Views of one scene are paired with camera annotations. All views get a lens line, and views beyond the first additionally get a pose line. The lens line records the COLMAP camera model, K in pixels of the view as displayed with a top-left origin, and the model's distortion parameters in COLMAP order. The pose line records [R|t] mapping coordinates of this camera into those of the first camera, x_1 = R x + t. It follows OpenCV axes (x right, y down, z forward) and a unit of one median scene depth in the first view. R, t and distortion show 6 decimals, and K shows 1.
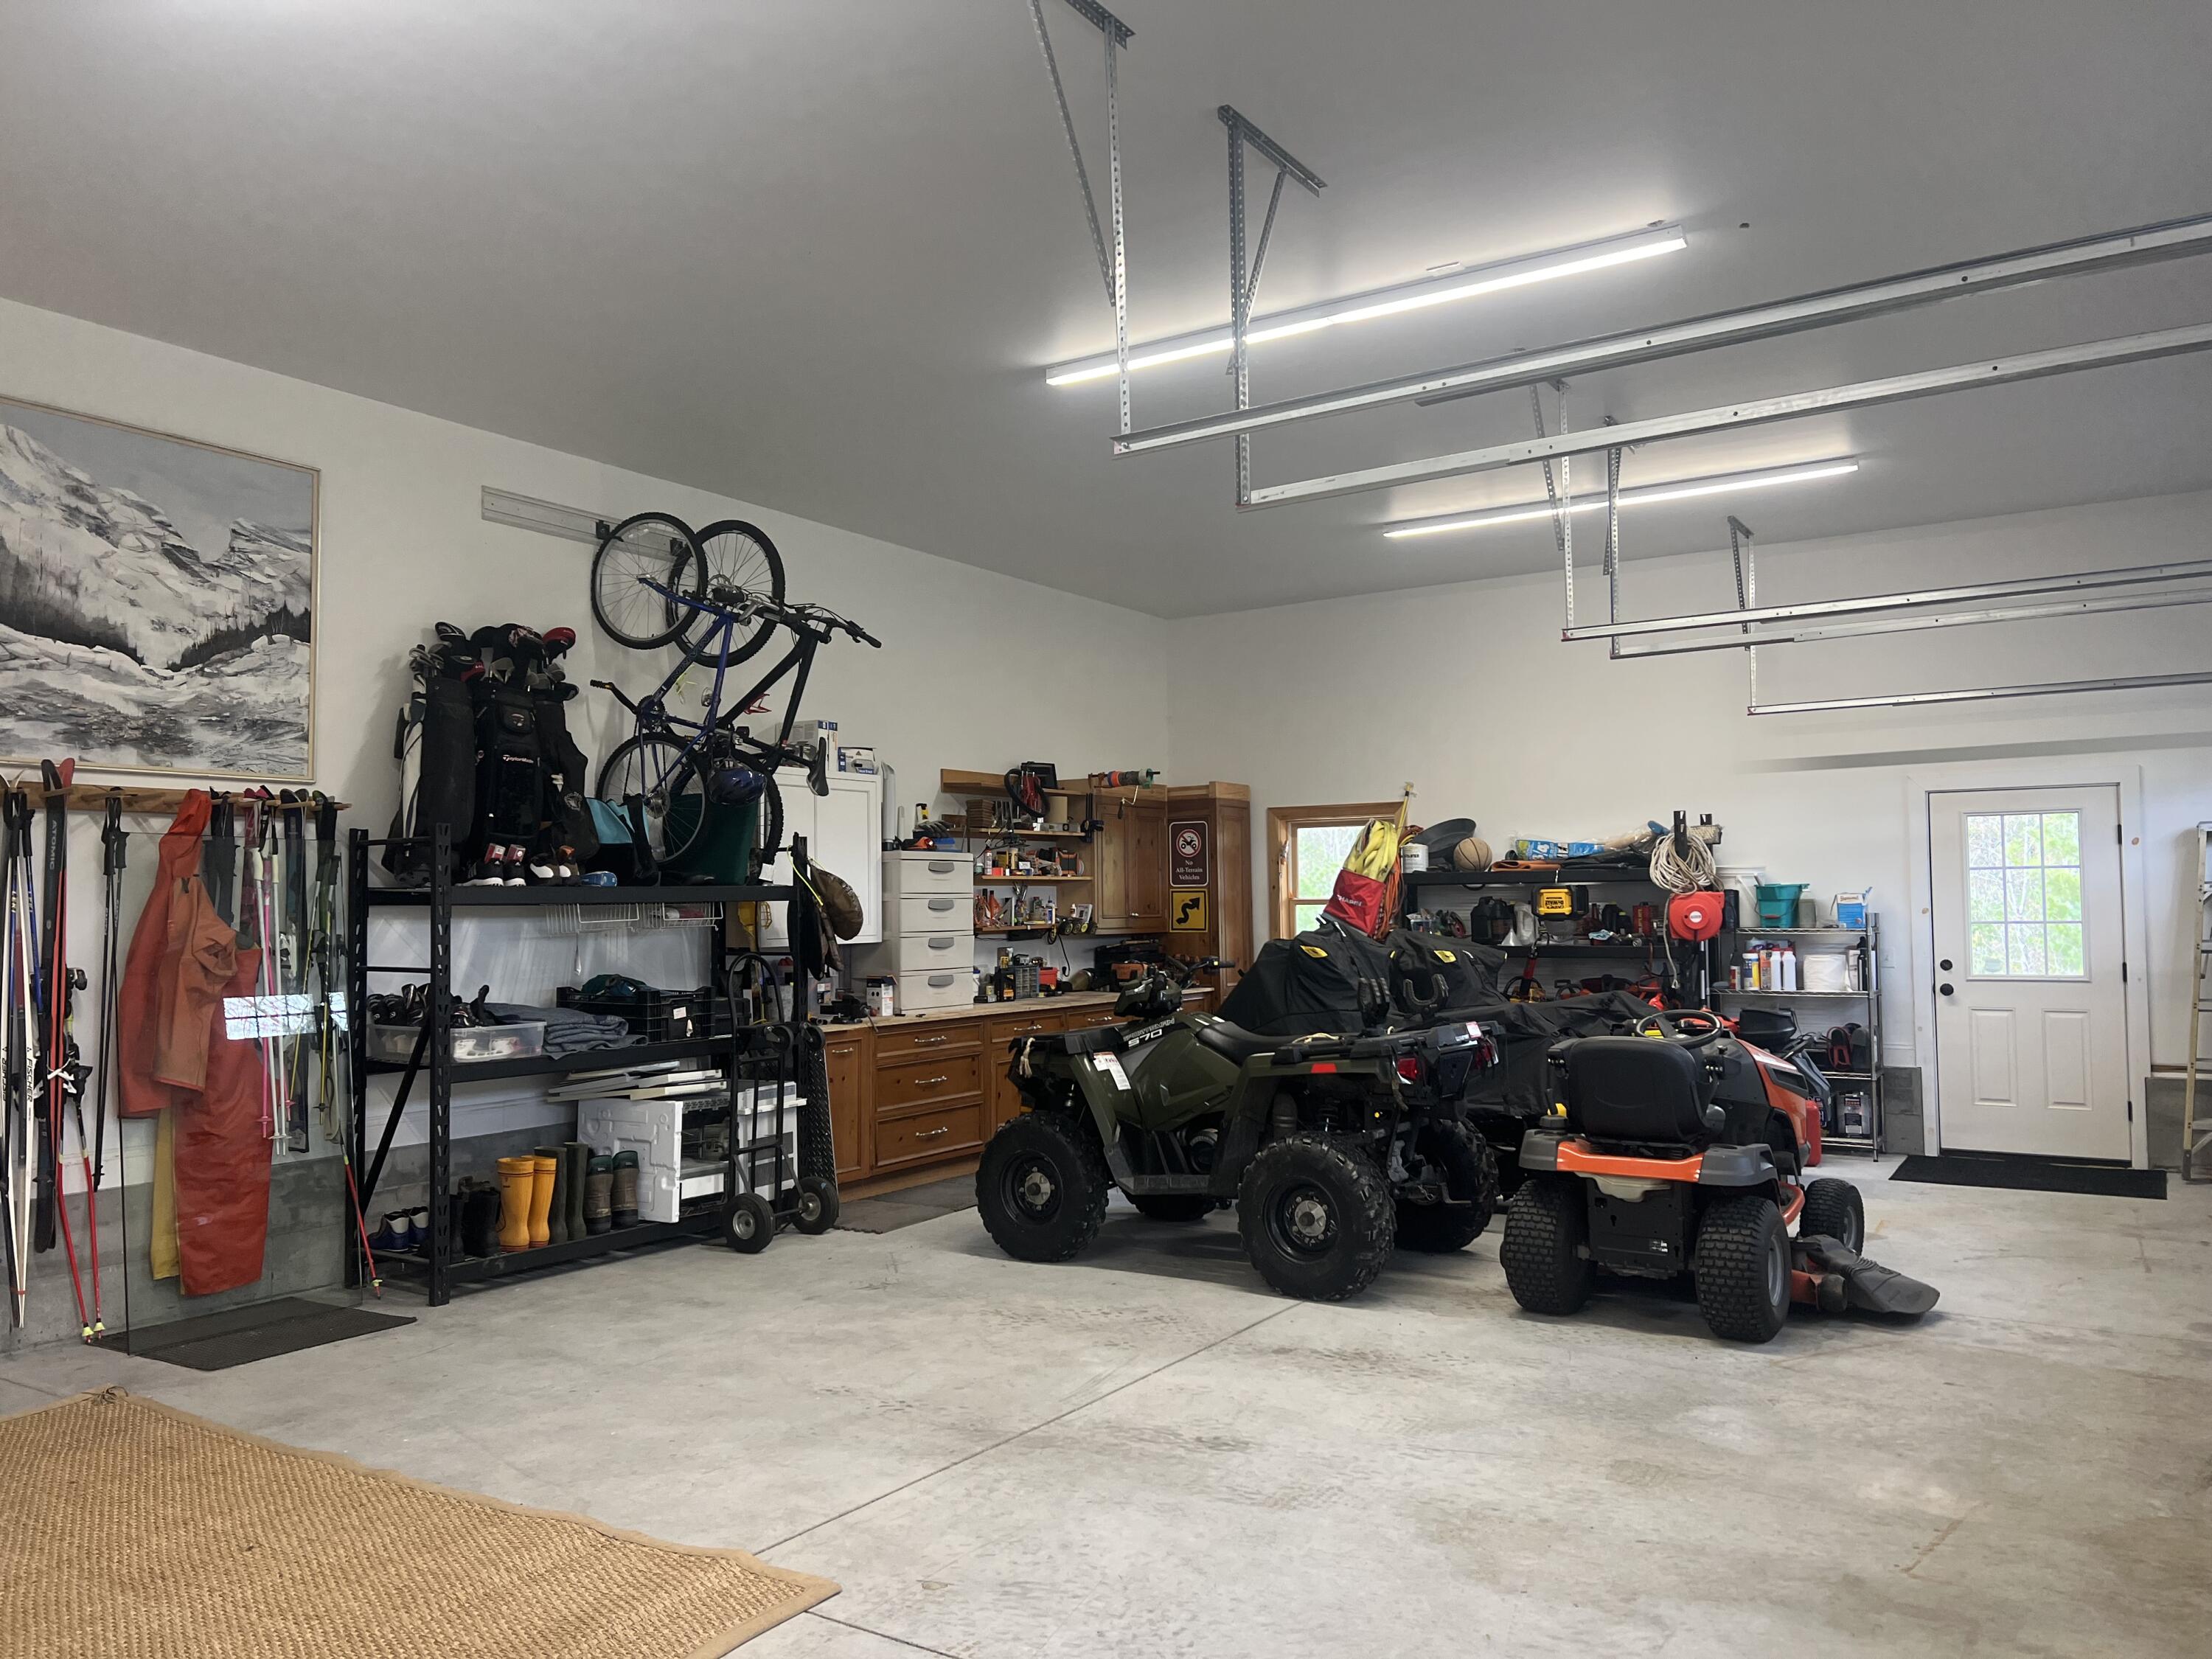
lens RADIAL K [[1607.4, 0, 1106.0], [0, 1607.4, 829.5], [0, 0, 1]] dist [0.007664, -0.023984]
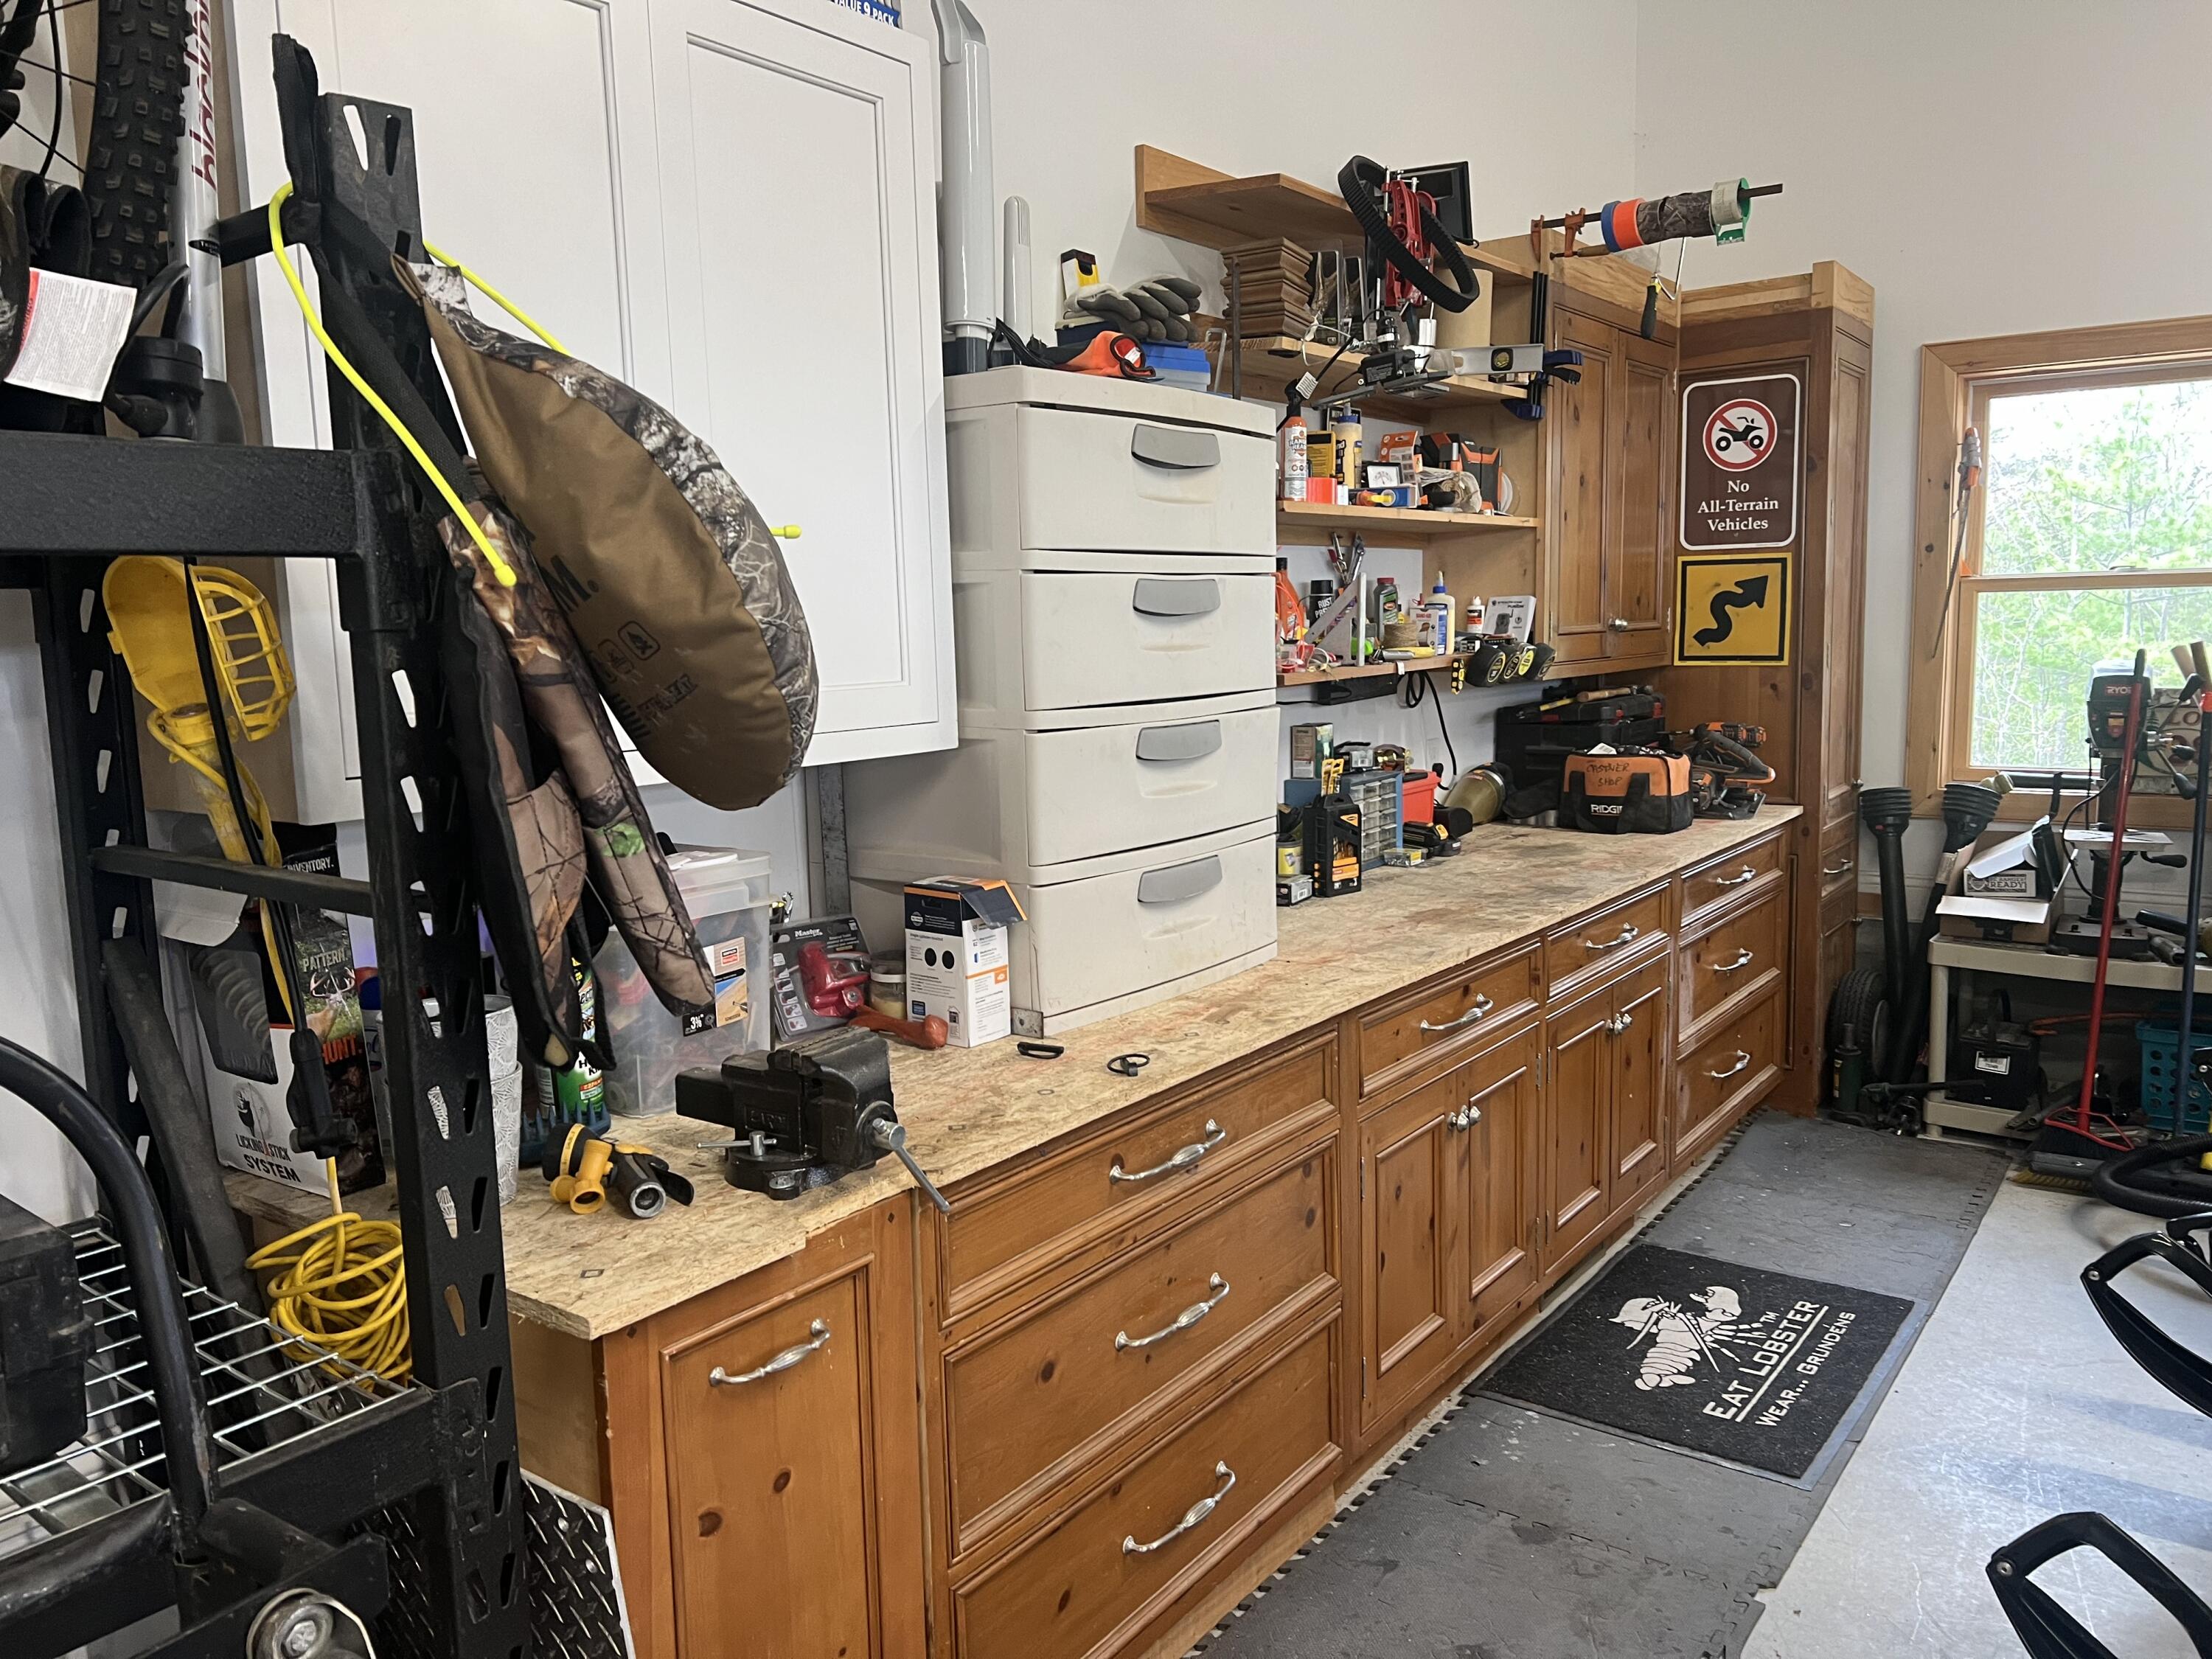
lens RADIAL K [[1607.4, 0, 1106.0], [0, 1607.4, 829.5], [0, 0, 1]] dist [0.007664, -0.023984]
pose [[0.998601, -0.010896, -0.051743, -0.093567], [0.019897, 0.984047, 0.176791, 0.034833], [0.048991, -0.177573, 0.982887, 0.680976]]
